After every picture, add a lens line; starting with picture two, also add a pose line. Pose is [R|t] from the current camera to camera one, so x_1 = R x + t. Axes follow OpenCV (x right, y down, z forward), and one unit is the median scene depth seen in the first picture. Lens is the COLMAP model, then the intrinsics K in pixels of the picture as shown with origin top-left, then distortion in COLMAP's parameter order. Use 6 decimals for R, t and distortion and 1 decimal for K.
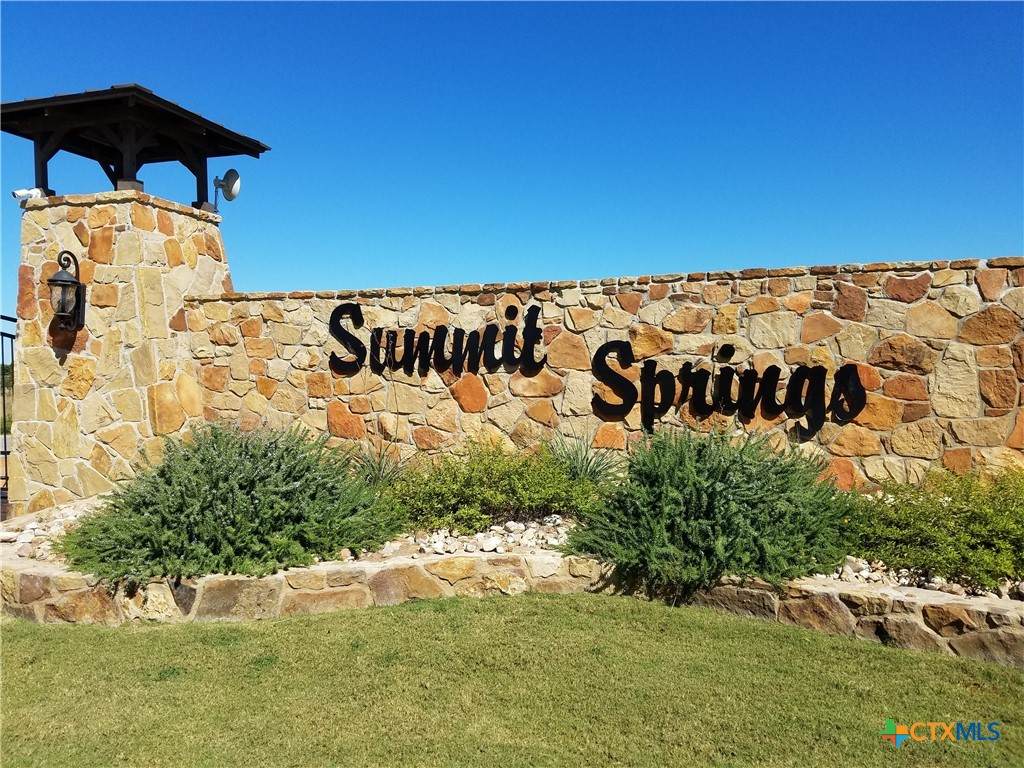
lens RADIAL K [[787.3, 0, 490.4], [0, 787.3, 396.5], [0, 0, 1]] dist [0.165256, -0.239634]
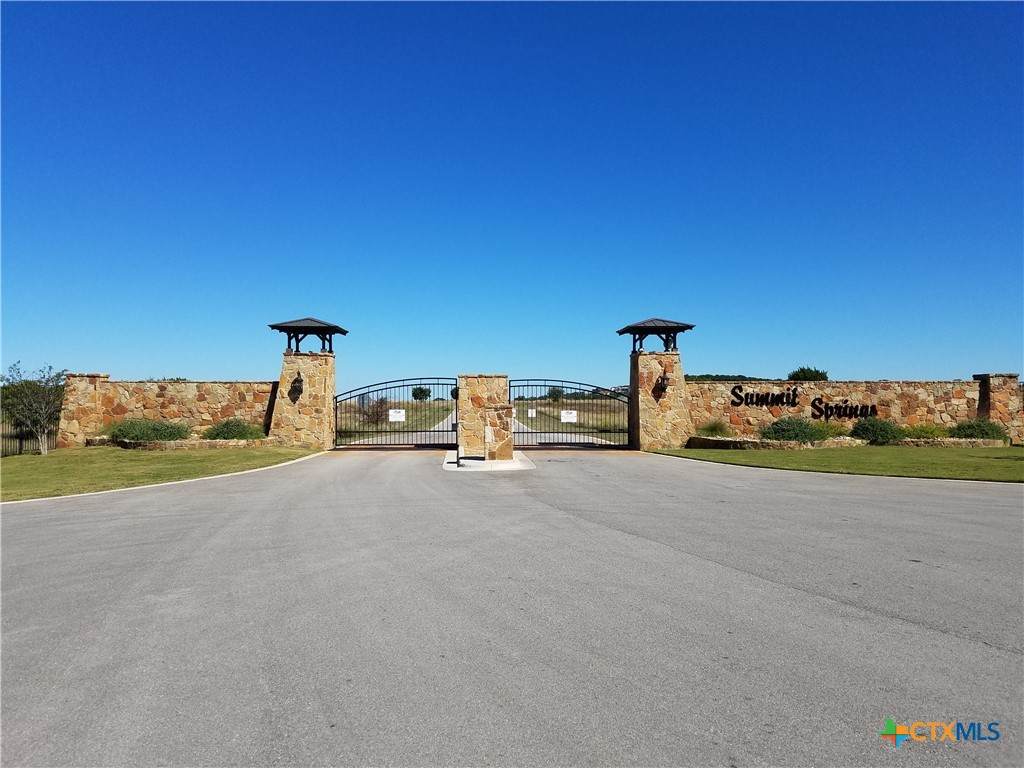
lens RADIAL K [[787.3, 0, 493.8], [0, 787.3, 385.8], [0, 0, 1]] dist [0.165256, -0.239634]
pose [[0.951436, 0.016692, 0.307394, -2.482380], [0.001158, 0.998328, -0.057797, 0.092345], [-0.307845, 0.055346, 0.949825, -2.165998]]
